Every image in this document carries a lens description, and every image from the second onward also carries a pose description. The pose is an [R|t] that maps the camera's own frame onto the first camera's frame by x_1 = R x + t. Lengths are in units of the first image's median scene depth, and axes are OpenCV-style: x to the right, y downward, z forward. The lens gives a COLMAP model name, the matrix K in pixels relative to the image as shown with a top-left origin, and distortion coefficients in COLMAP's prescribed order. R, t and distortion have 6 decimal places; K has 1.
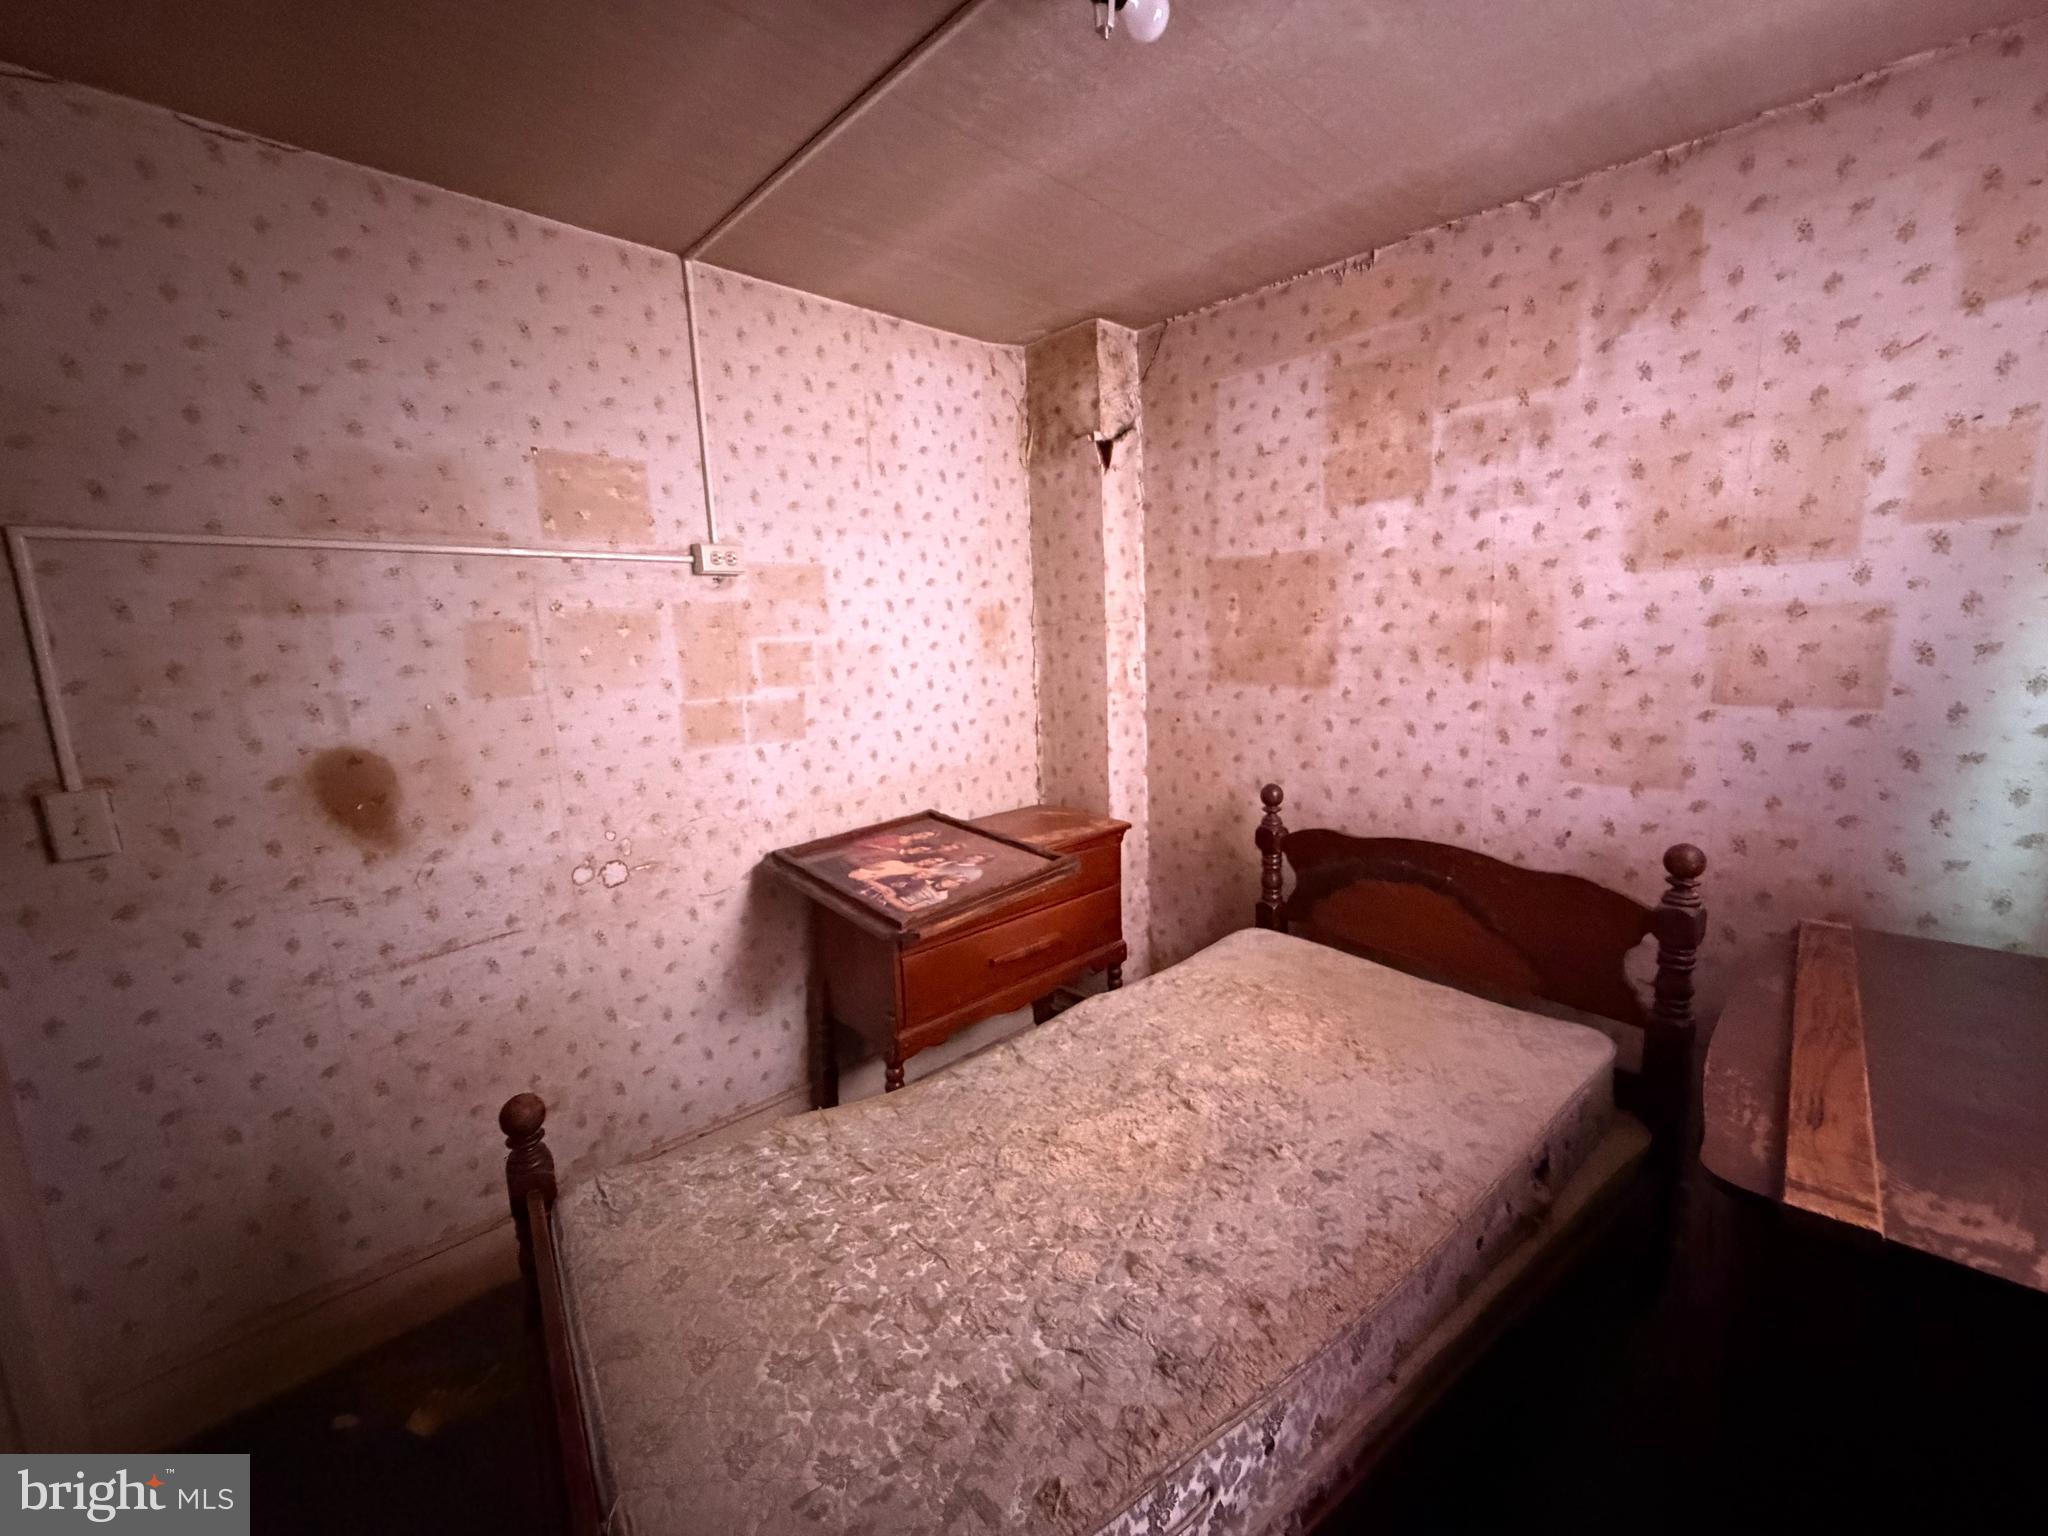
lens RADIAL K [[816.0, 0, 1022.8], [0, 816.0, 763.9], [0, 0, 1]] dist [0.001969, 0.000304]
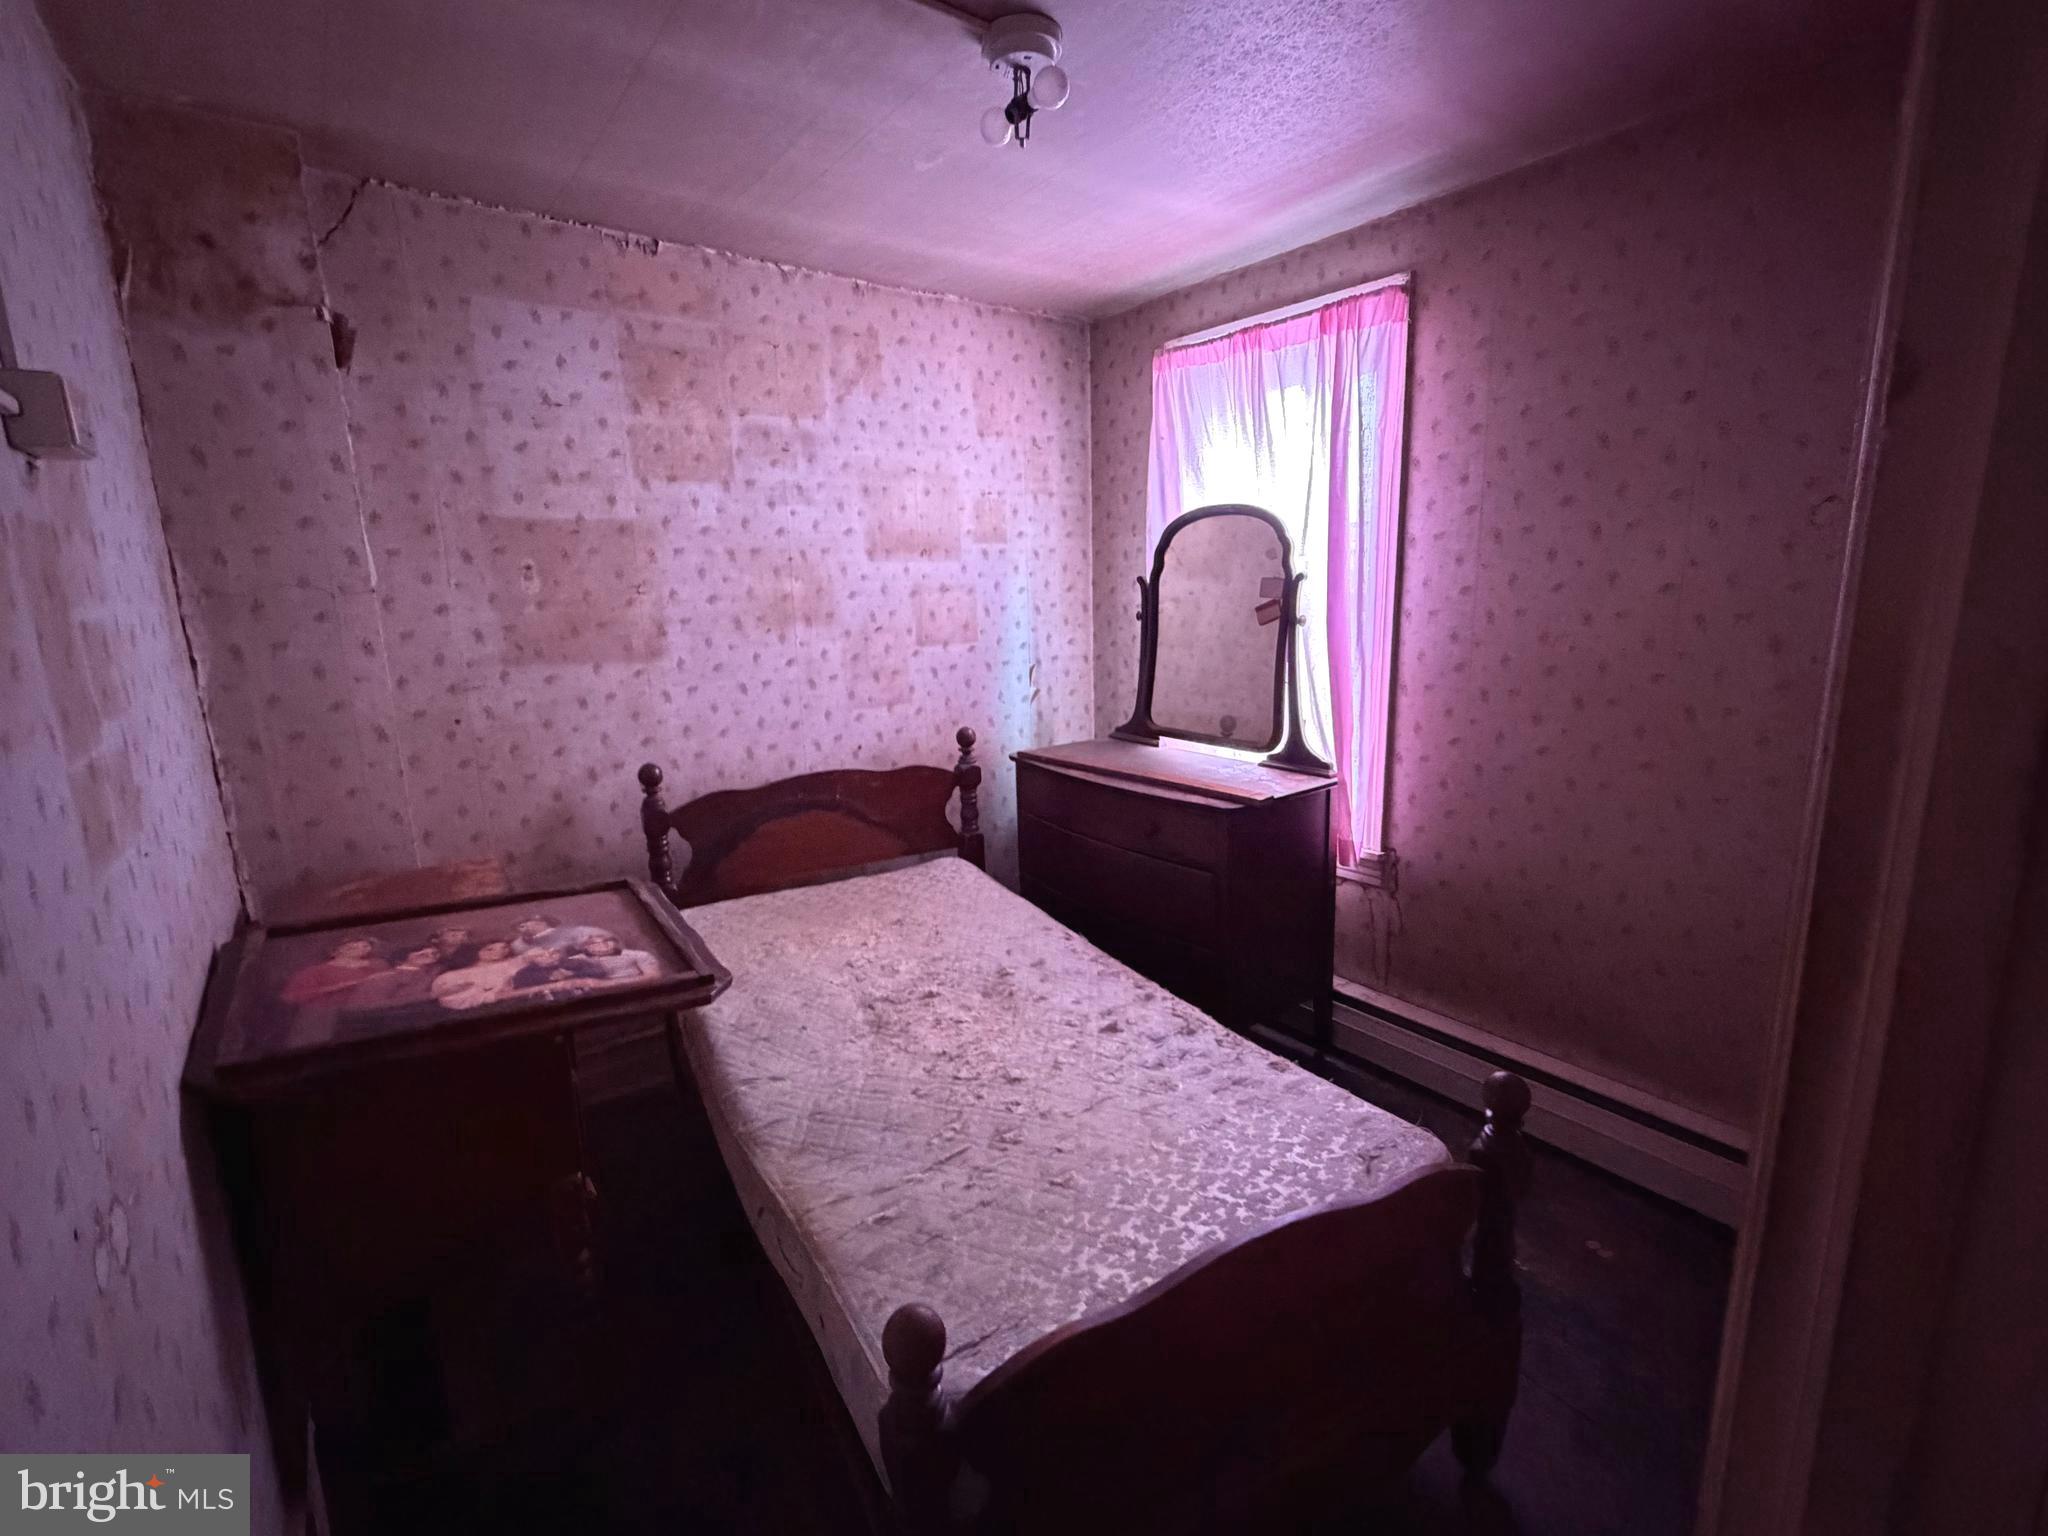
lens RADIAL K [[914.4, 0, 1022.1], [0, 914.4, 765.1], [0, 0, 1]] dist [0.000162, 0.000010]
pose [[0.126466, -0.169641, 0.977358, -0.758337], [0.177516, 0.973234, 0.145955, -0.057919], [-0.975958, 0.155038, 0.153195, 0.457054]]
